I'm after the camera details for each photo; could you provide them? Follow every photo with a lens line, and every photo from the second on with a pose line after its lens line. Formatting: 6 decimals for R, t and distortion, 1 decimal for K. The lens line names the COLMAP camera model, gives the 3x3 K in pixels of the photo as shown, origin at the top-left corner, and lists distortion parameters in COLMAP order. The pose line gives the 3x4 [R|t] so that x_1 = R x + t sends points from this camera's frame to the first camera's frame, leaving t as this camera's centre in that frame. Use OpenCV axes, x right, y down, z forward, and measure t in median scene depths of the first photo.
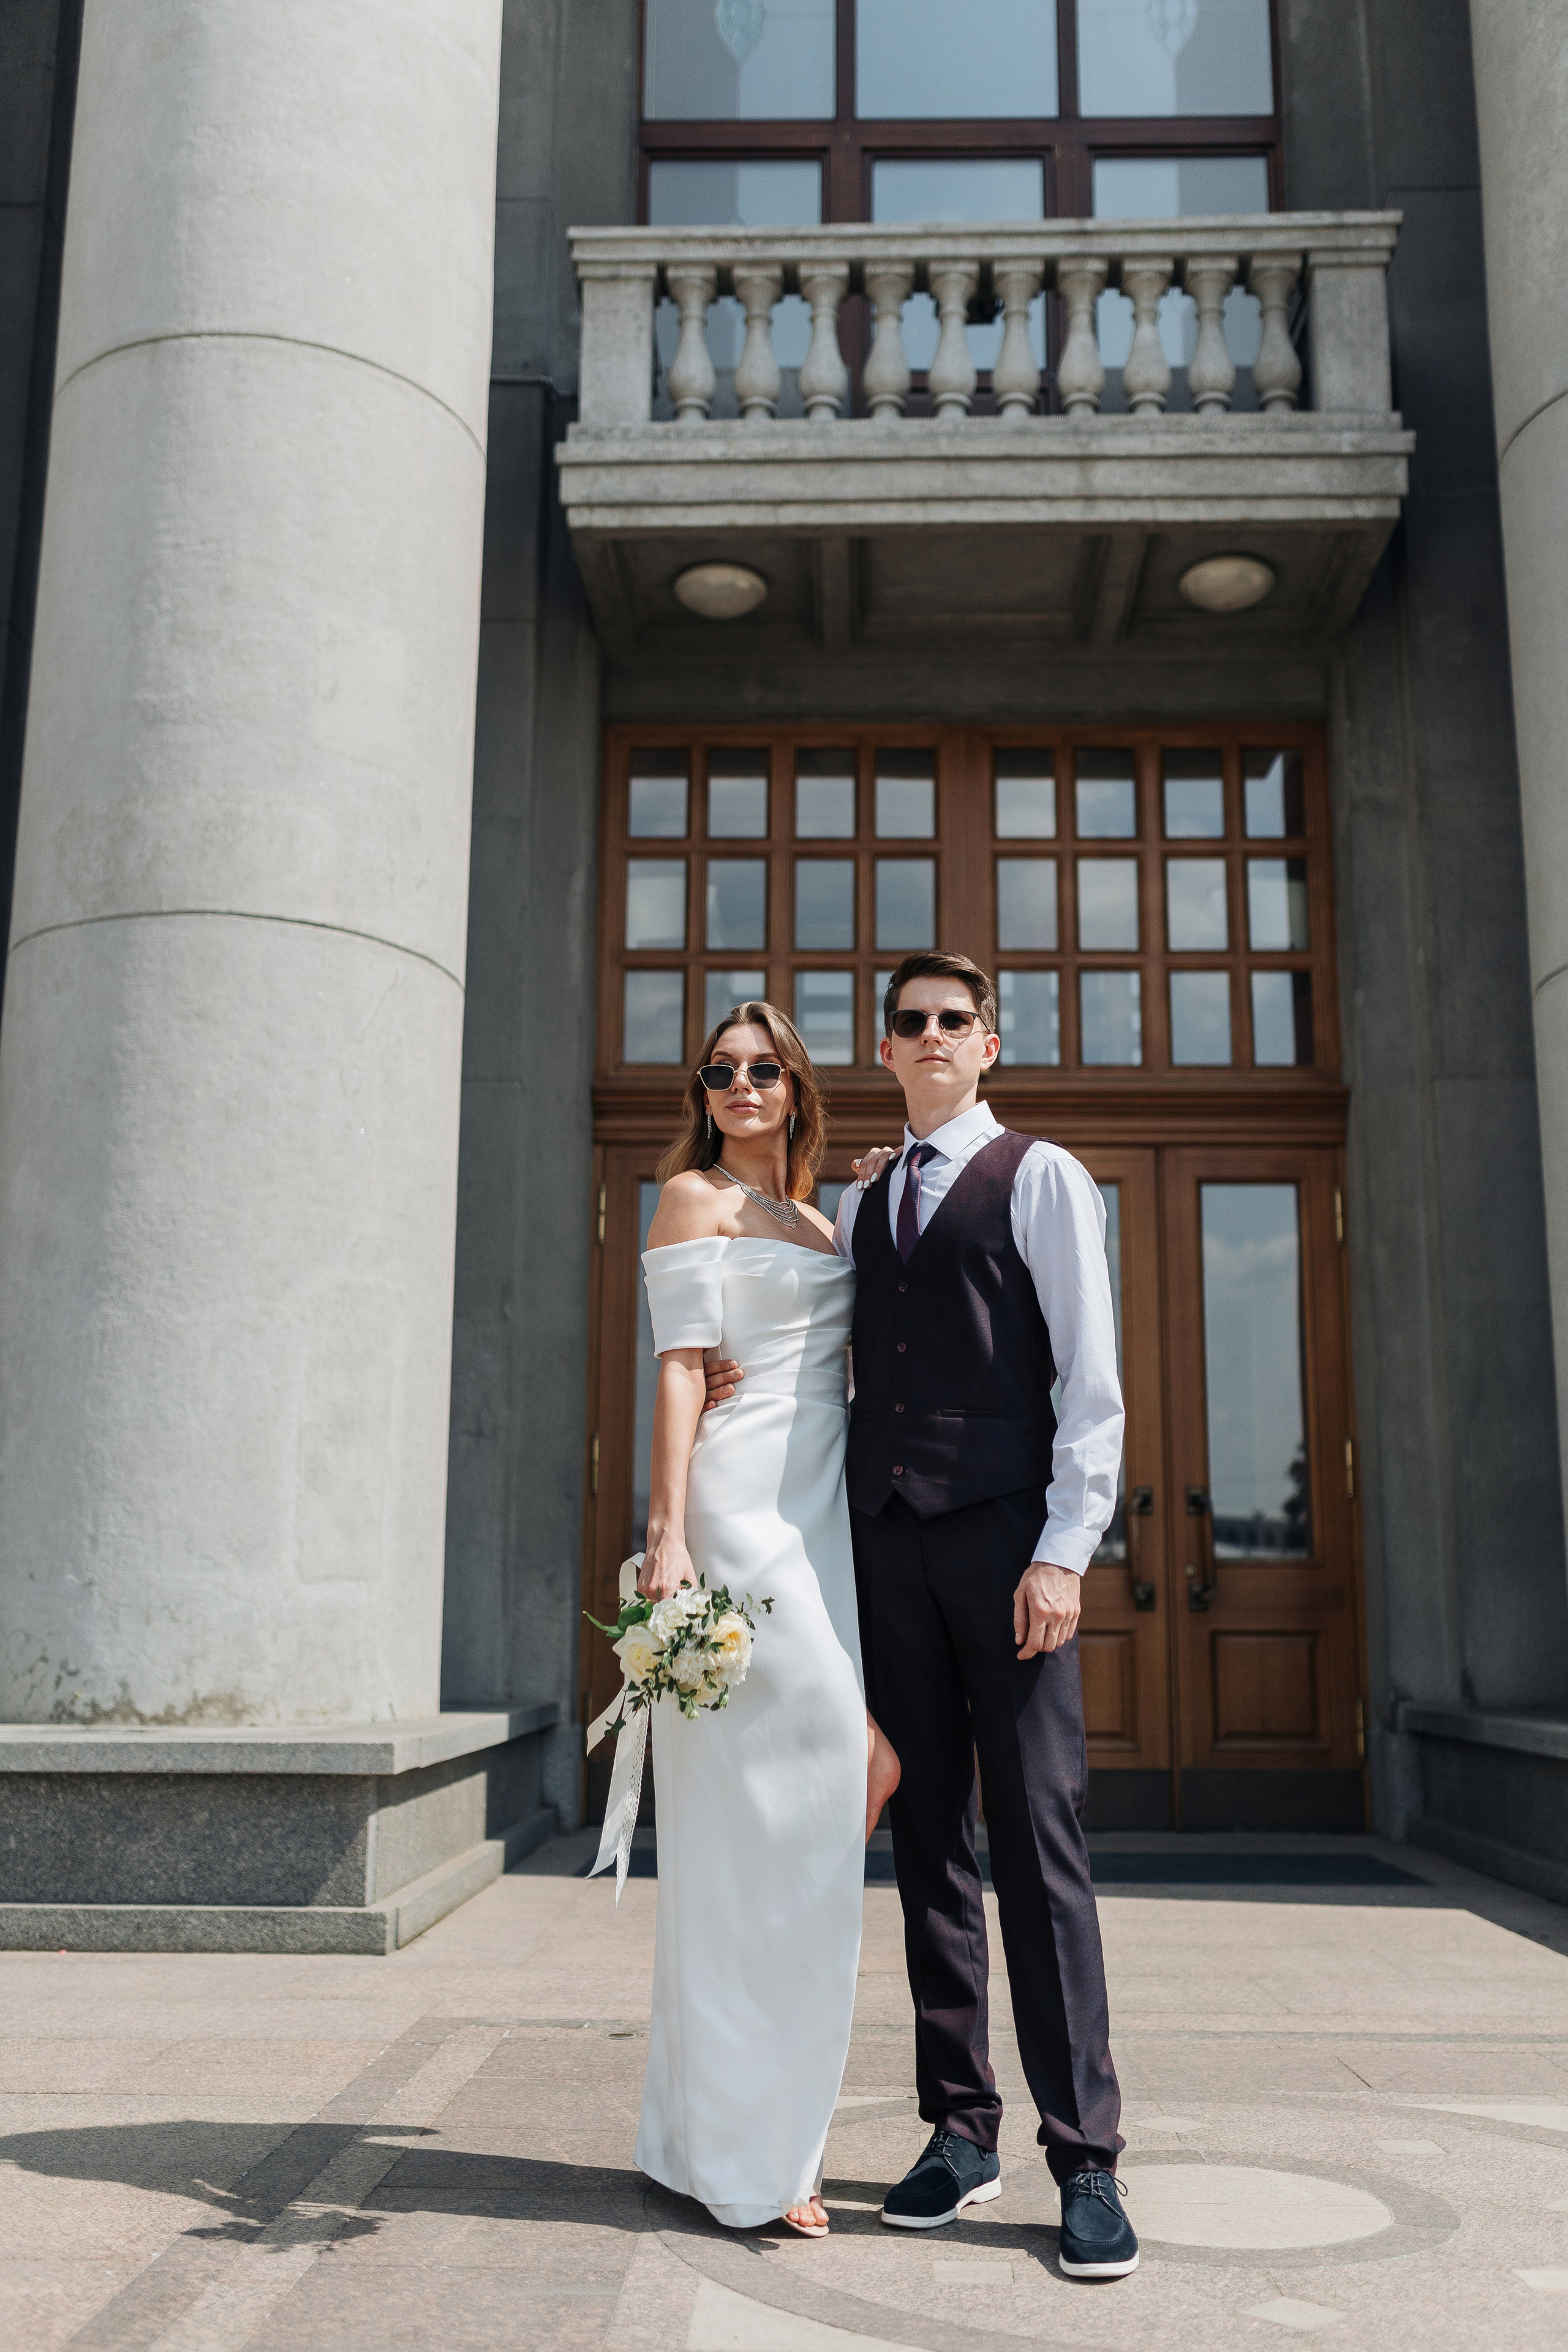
lens RADIAL K [[2247.7, 0, 797.8], [0, 2247.7, 1177.3], [0, 0, 1]] dist [-0.005299, 0.012304]
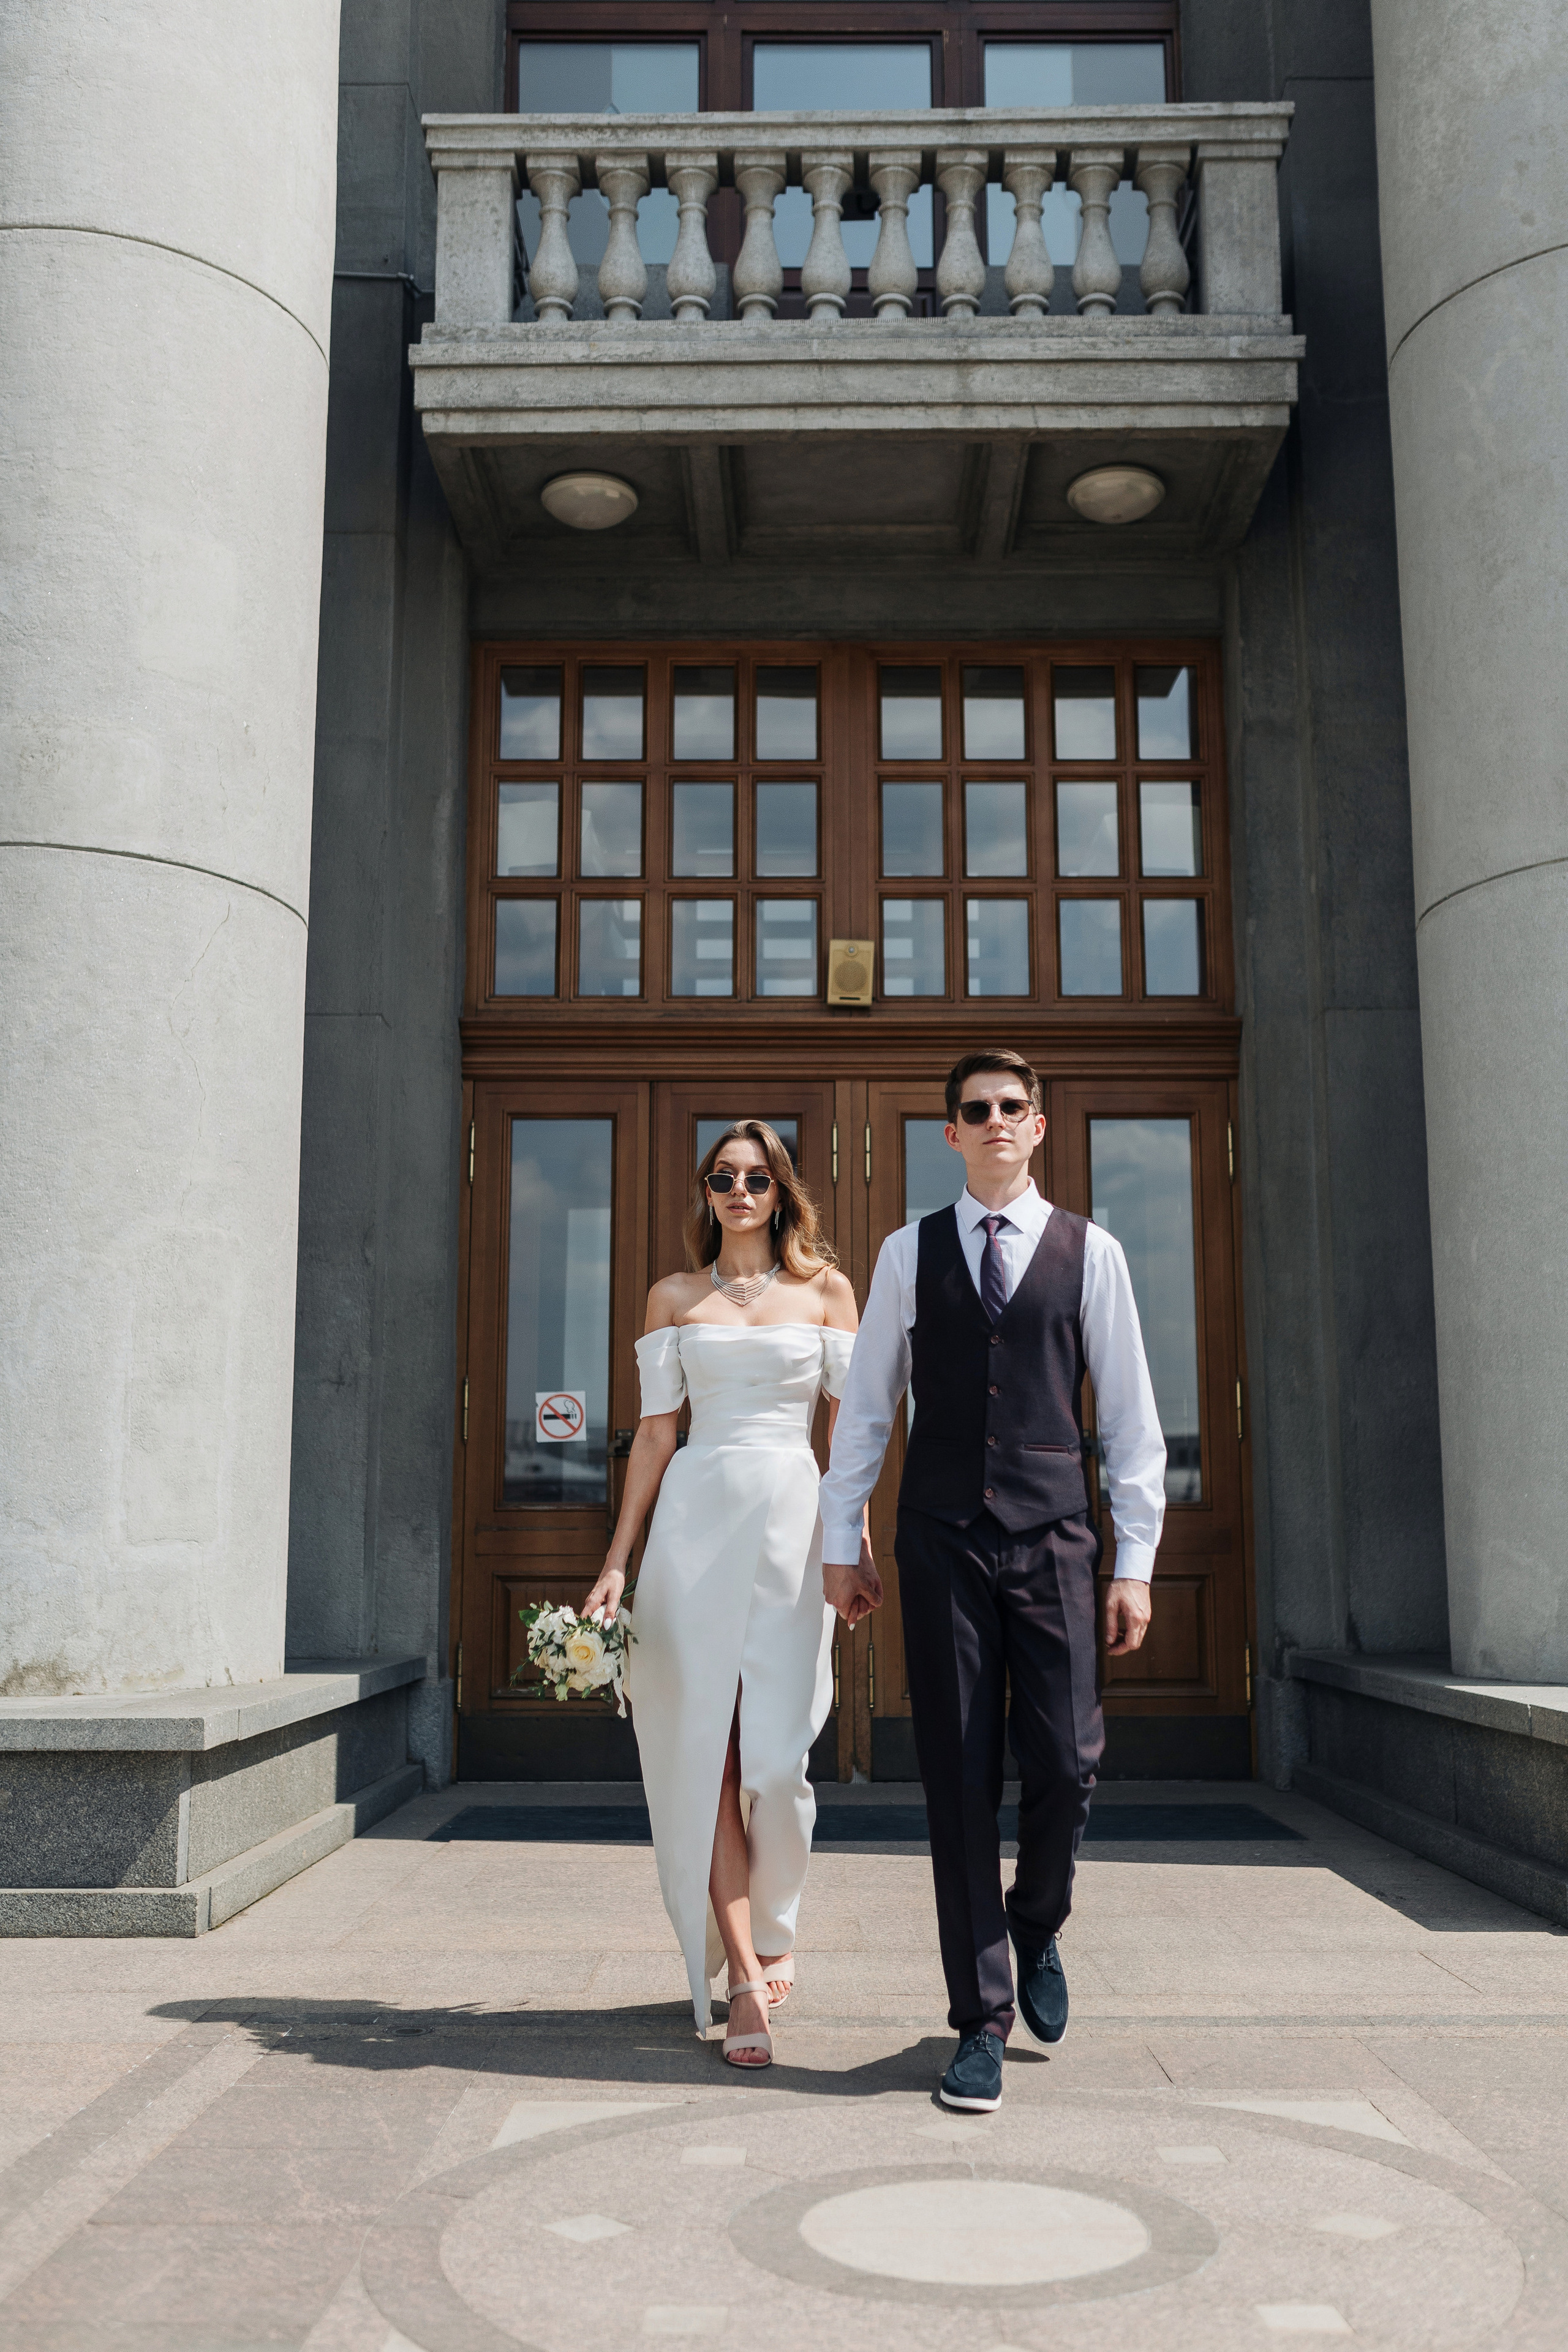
lens RADIAL K [[2275.5, 0, 805.7], [0, 2275.5, 1178.4], [0, 0, 1]] dist [-0.000147, 0.003071]
pose [[0.999688, -0.004942, 0.024472, 0.034830], [0.004041, 0.999317, 0.036742, -0.008445], [-0.024637, -0.036632, 0.999025, 0.019991]]
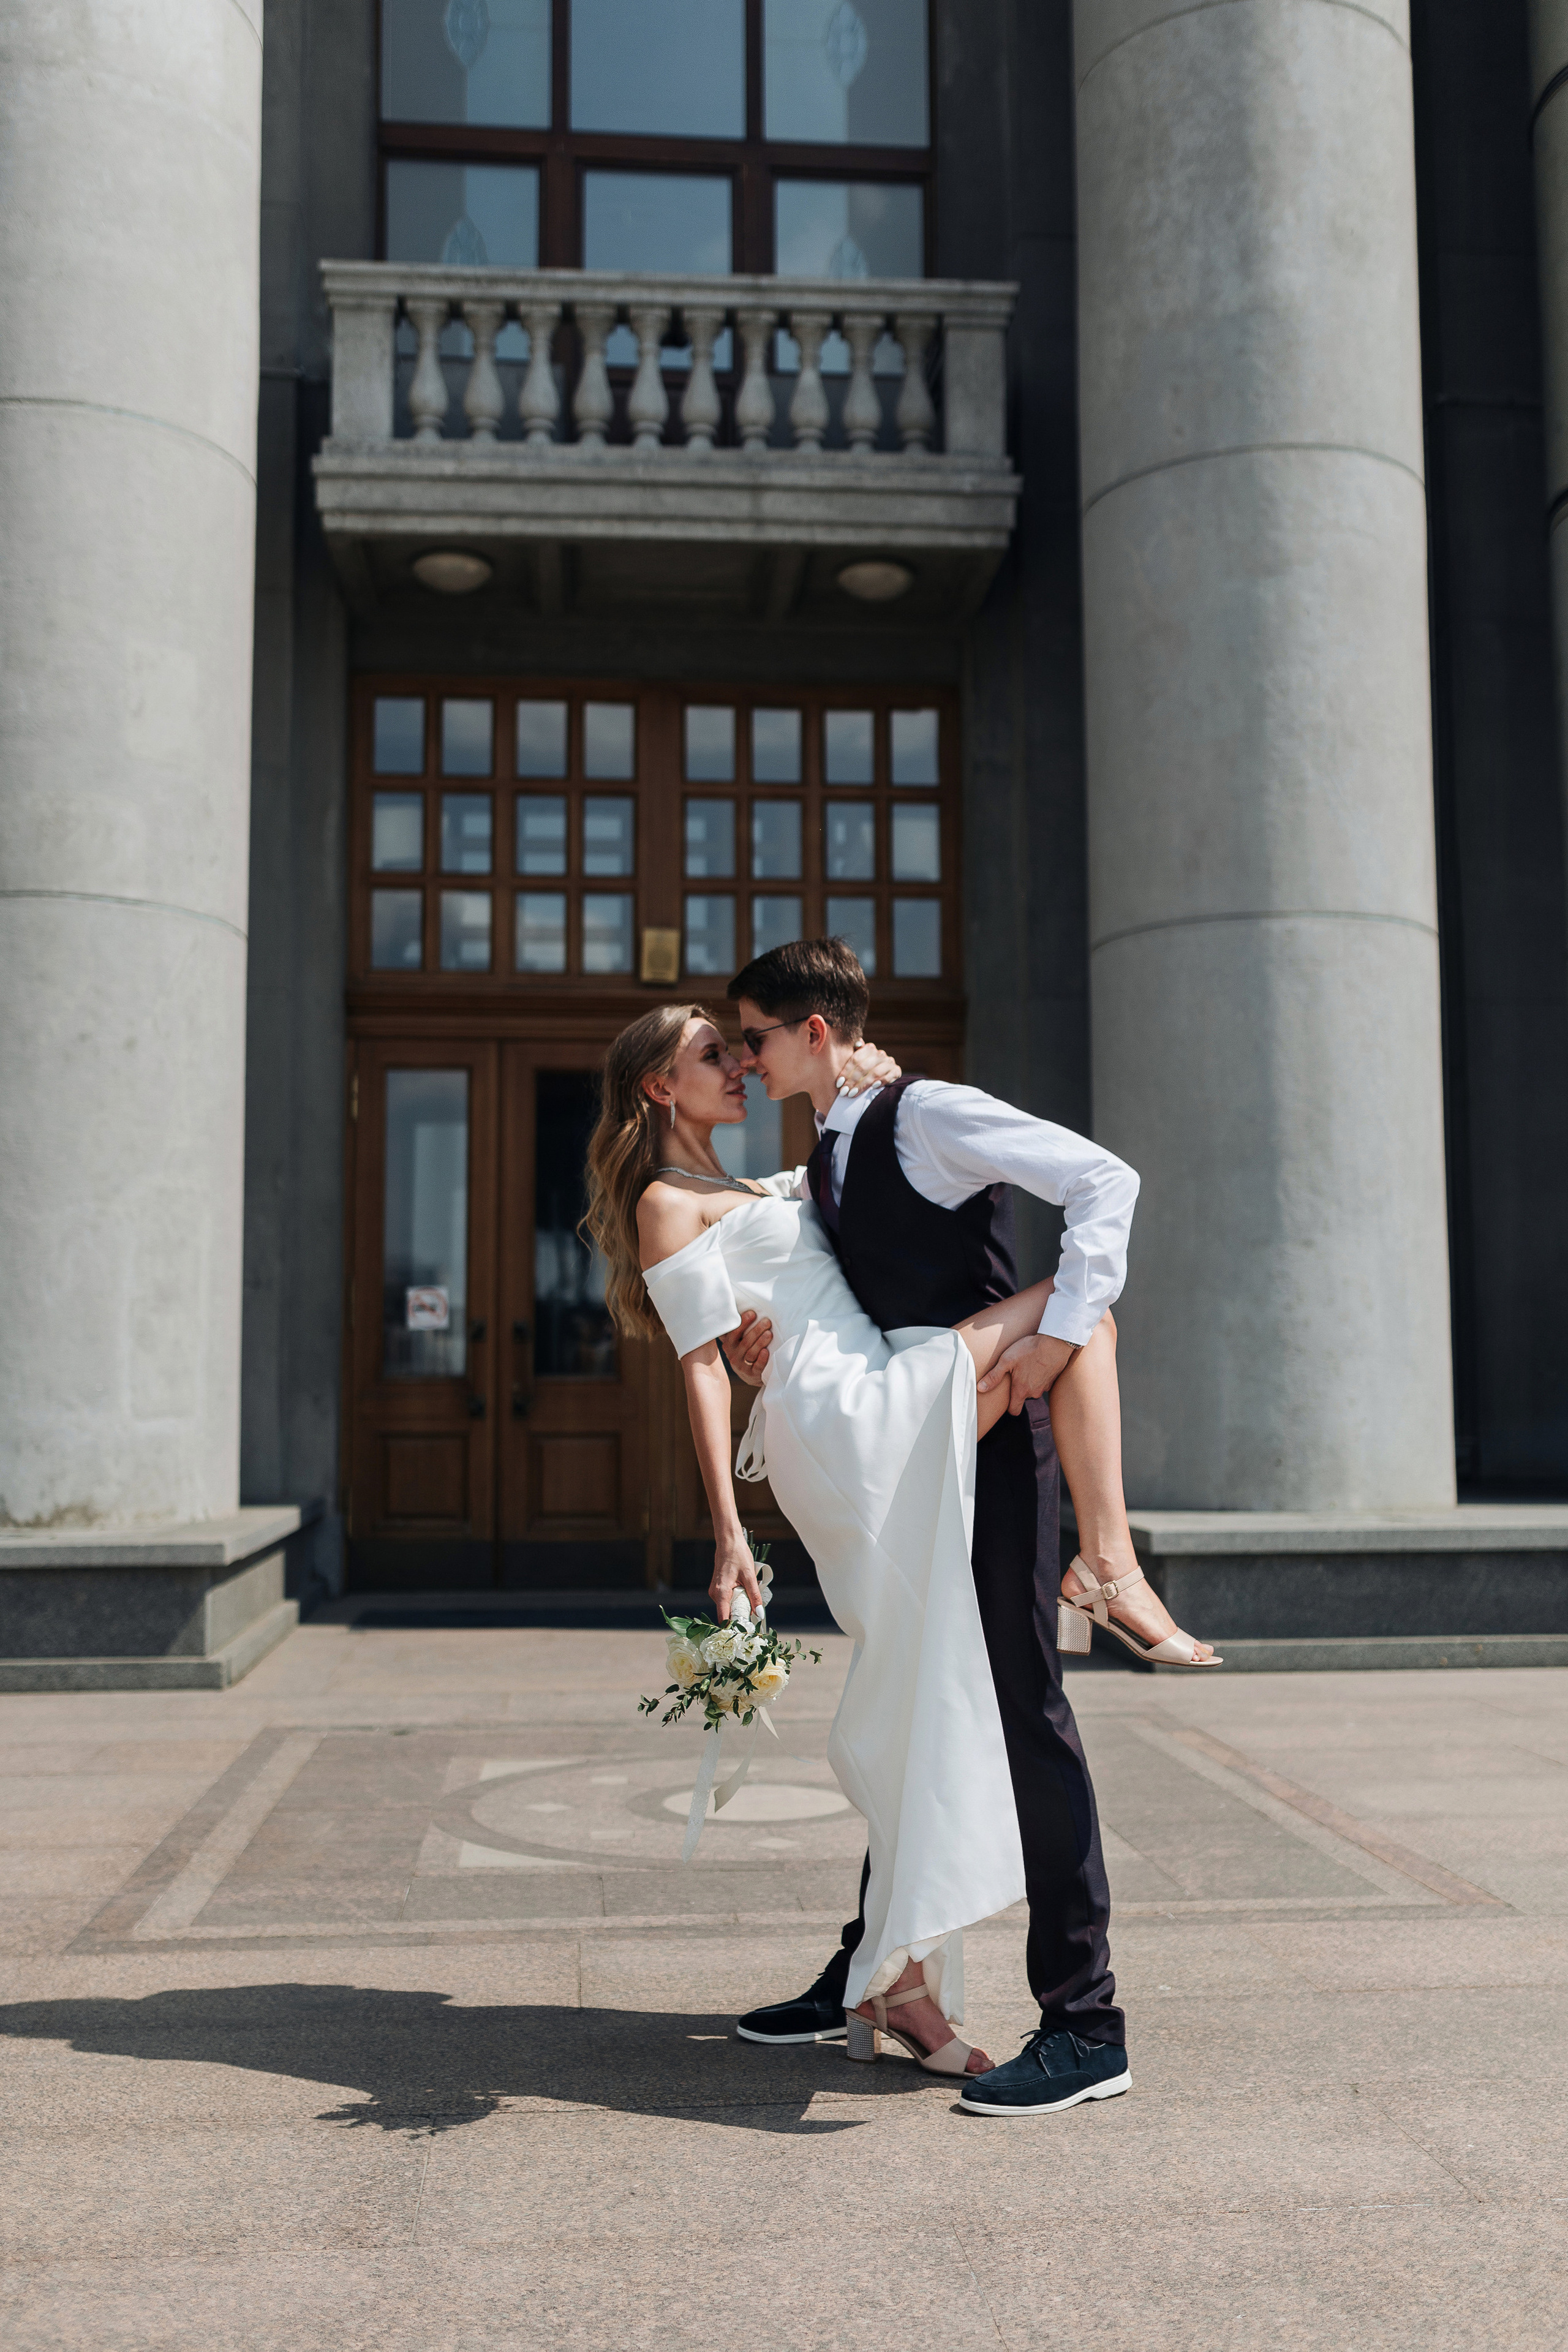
lens RADIAL K [[2306.4, 0, 799.3], [0, 2306.4, 1180.6], [0, 0, 1]] dist [-0.001316, 0.006427]
pose [[0.992797, -0.000637, 0.119809, 0.001397], [-0.012728, 0.993766, 0.110753, -0.085091], [-0.119133, -0.111480, 0.986600, -0.271448]]
